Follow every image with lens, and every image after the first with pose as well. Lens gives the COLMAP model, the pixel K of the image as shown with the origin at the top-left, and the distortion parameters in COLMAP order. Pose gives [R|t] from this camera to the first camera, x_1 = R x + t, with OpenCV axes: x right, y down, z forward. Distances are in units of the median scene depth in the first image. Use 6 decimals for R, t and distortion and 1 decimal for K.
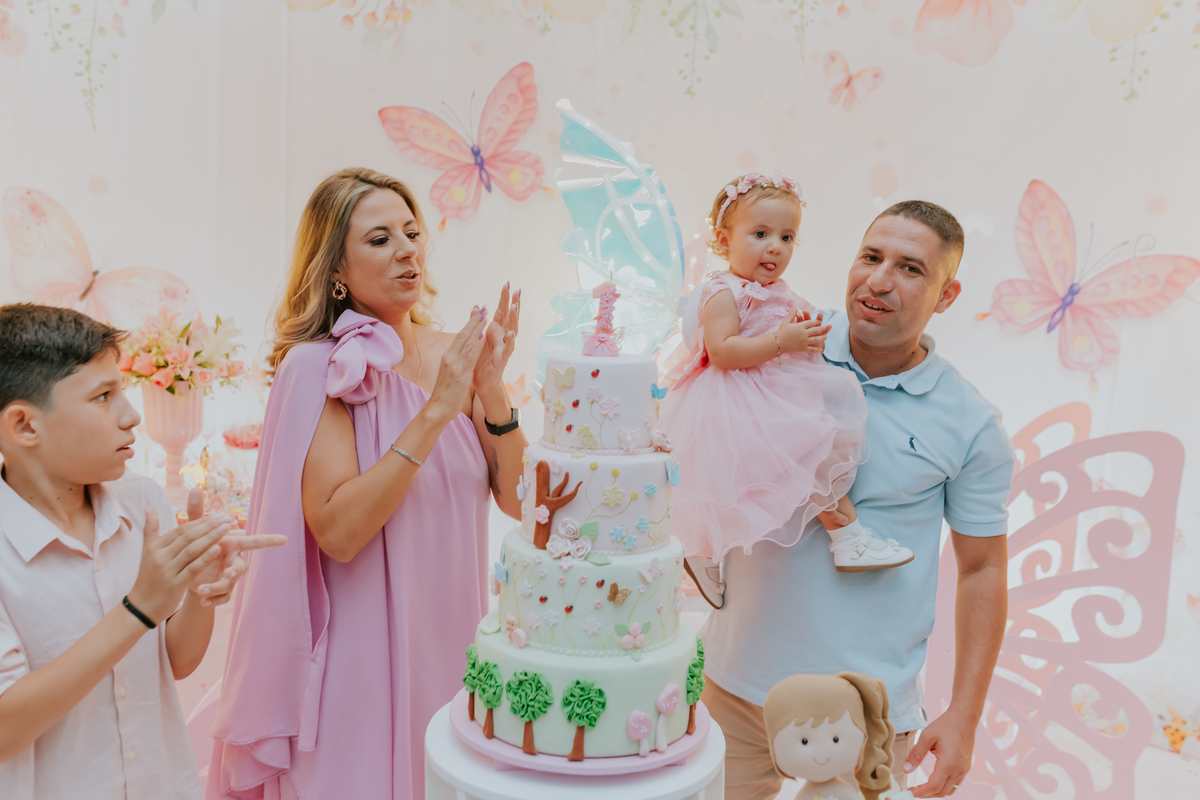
lens RADIAL K [[1145.1, 0, 605.0], [0, 1145.1, 392.6], [0, 0, 1]] dist [-0.005769, 0.005336]
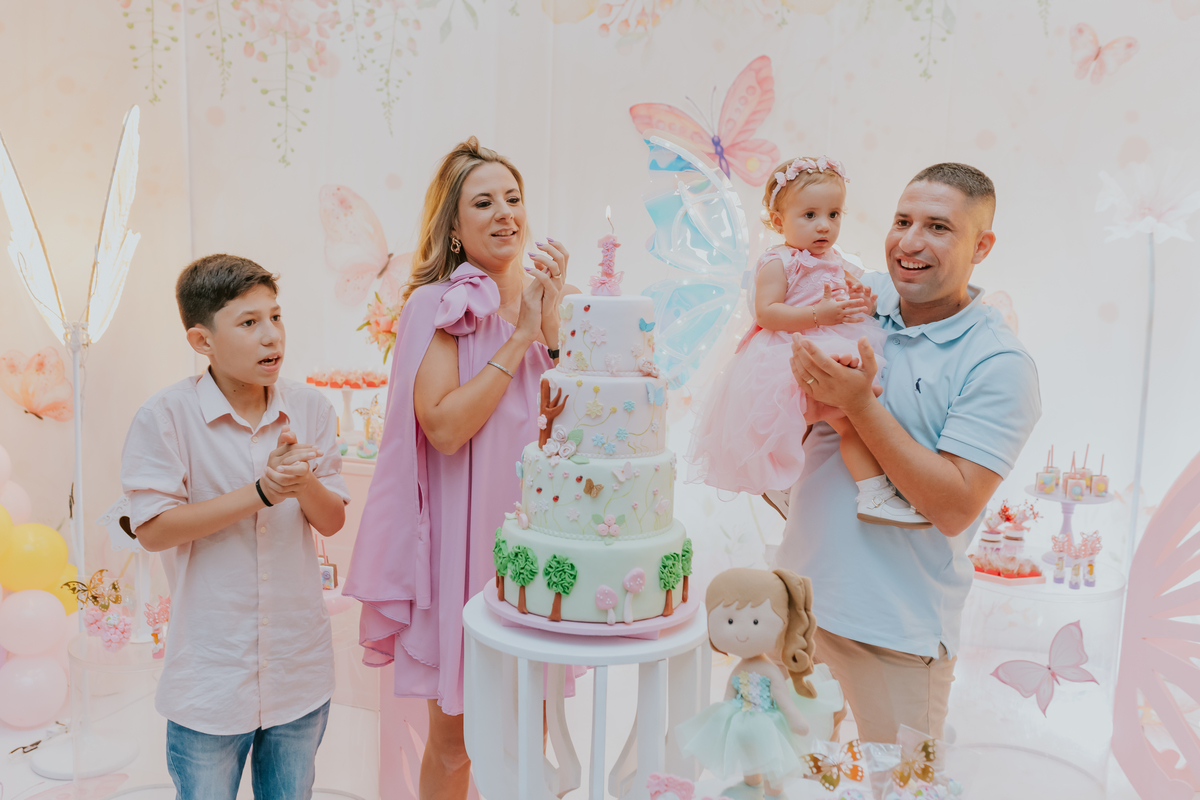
lens RADIAL K [[1143.6, 0, 593.2], [0, 1143.6, 393.0], [0, 0, 1]] dist [-0.001909, -0.005035]
pose [[0.942595, 0.032338, -0.332369, 0.164954], [-0.032410, 0.999460, 0.005327, 0.027194], [0.332362, 0.005751, 0.943134, -0.058838]]
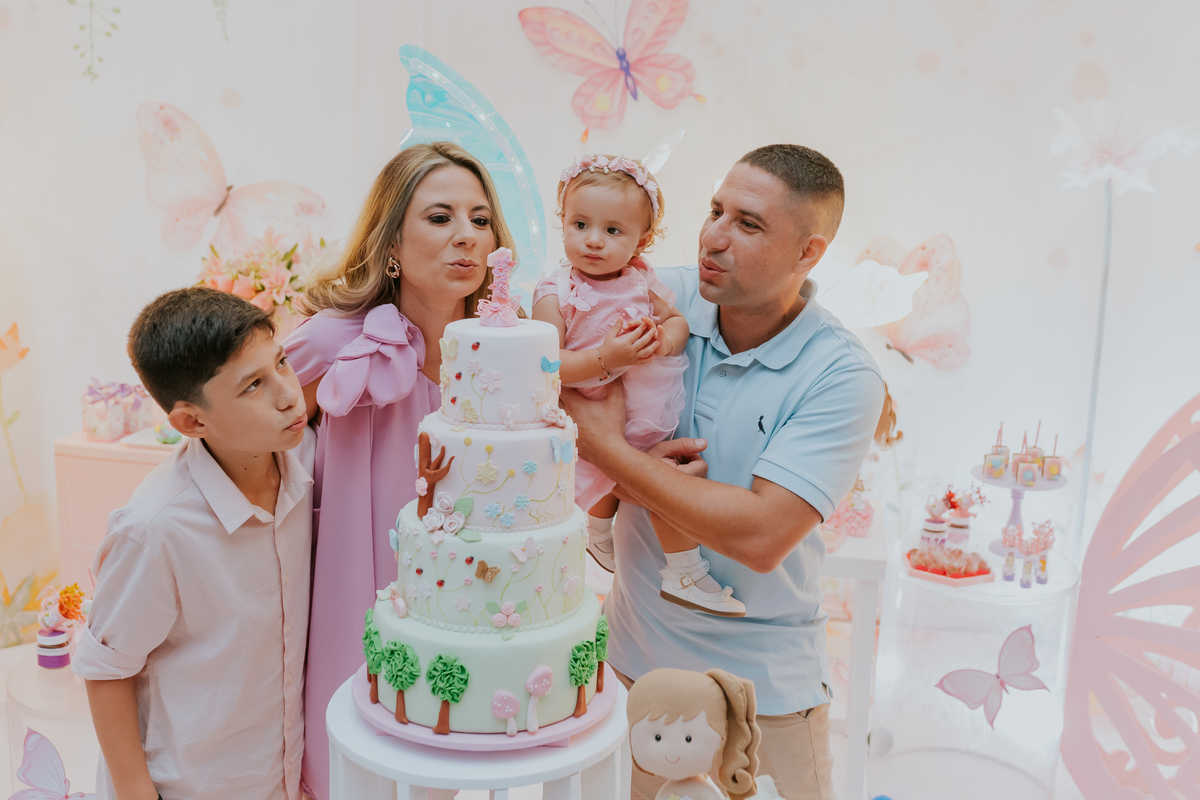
lens RADIAL K [[1284.1, 0, 643.2], [0, 1284.1, 378.0], [0, 0, 1]] dist [-0.006829, 0.001158]
pose [[0.977630, 0.039622, -0.206565, 0.145707], [-0.025915, 0.997305, 0.068643, -0.027876], [0.208728, -0.061755, 0.976022, -0.015595]]
